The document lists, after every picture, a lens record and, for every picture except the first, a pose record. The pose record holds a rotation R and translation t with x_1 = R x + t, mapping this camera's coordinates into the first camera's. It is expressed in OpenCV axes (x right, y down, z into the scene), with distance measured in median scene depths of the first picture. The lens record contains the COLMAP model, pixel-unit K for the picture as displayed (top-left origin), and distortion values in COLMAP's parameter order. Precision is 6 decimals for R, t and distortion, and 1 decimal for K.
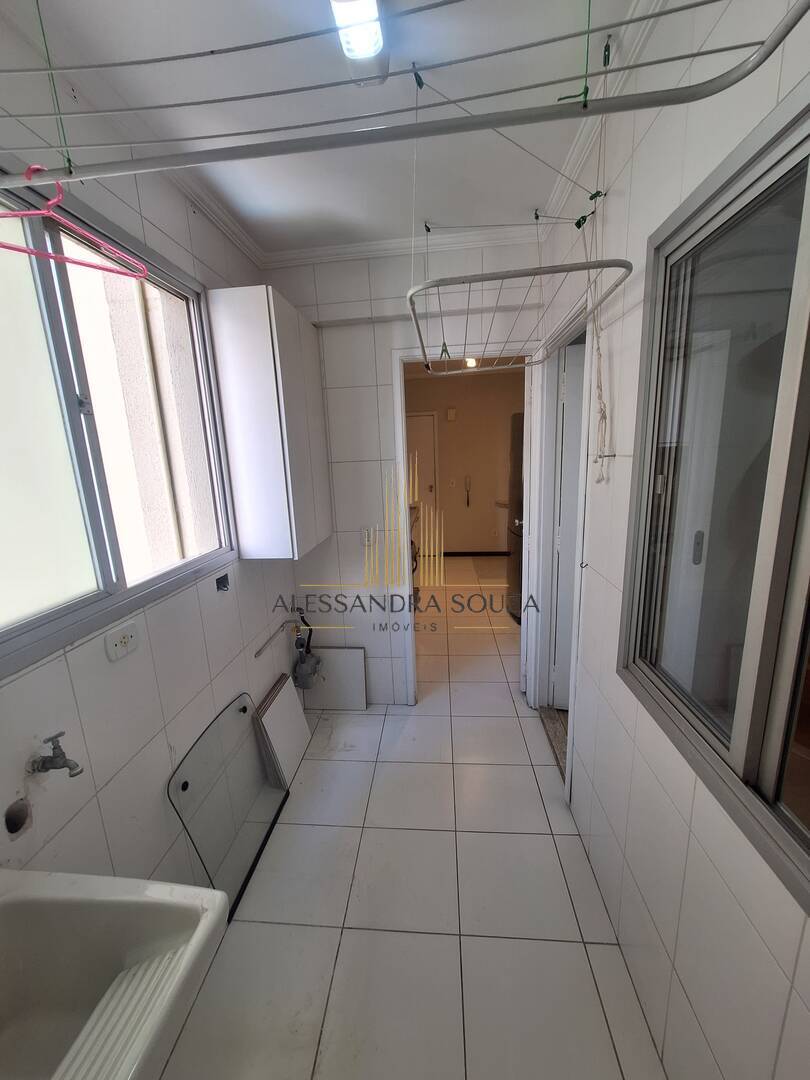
lens RADIAL K [[426.2, 0, 401.2], [0, 426.2, 546.3], [0, 0, 1]] dist [-0.005430, 0.000115]
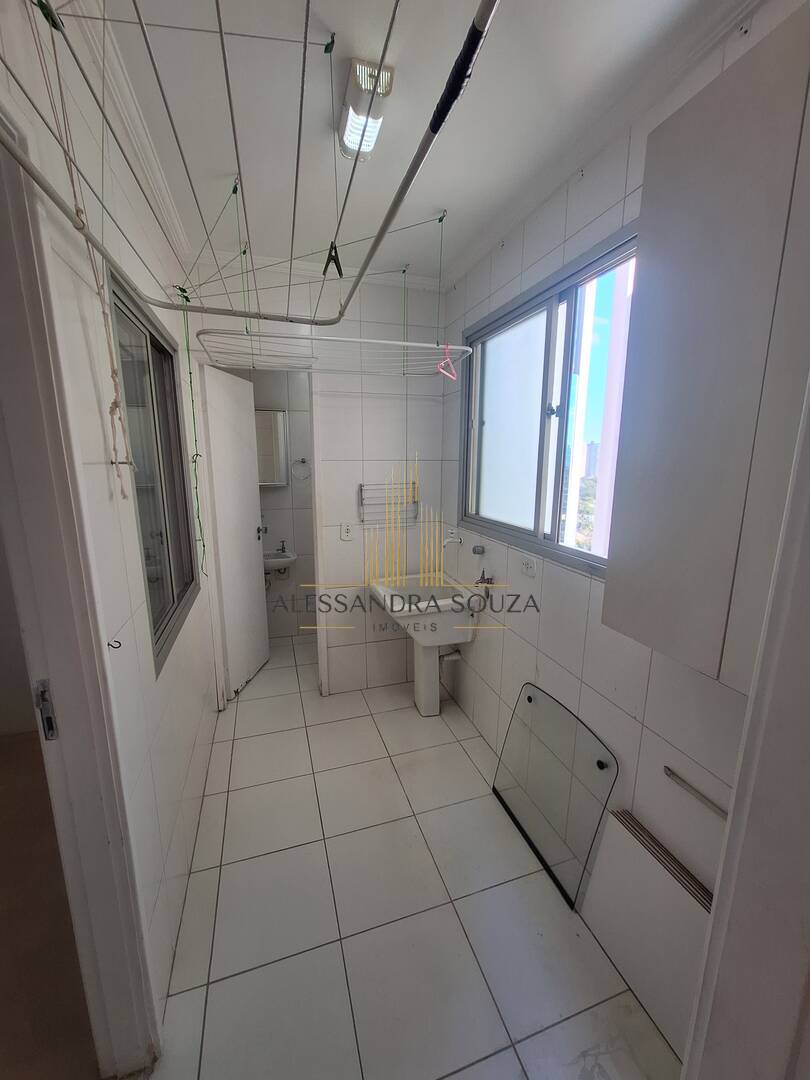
lens RADIAL K [[426.0, 0, 401.1], [0, 426.0, 544.4], [0, 0, 1]] dist [-0.000844, 0.000047]
pose [[-0.917855, 0.125728, -0.376476, 0.344289], [-0.041081, 0.913319, 0.405168, -0.460360], [0.394783, 0.387351, -0.833130, 2.098019]]
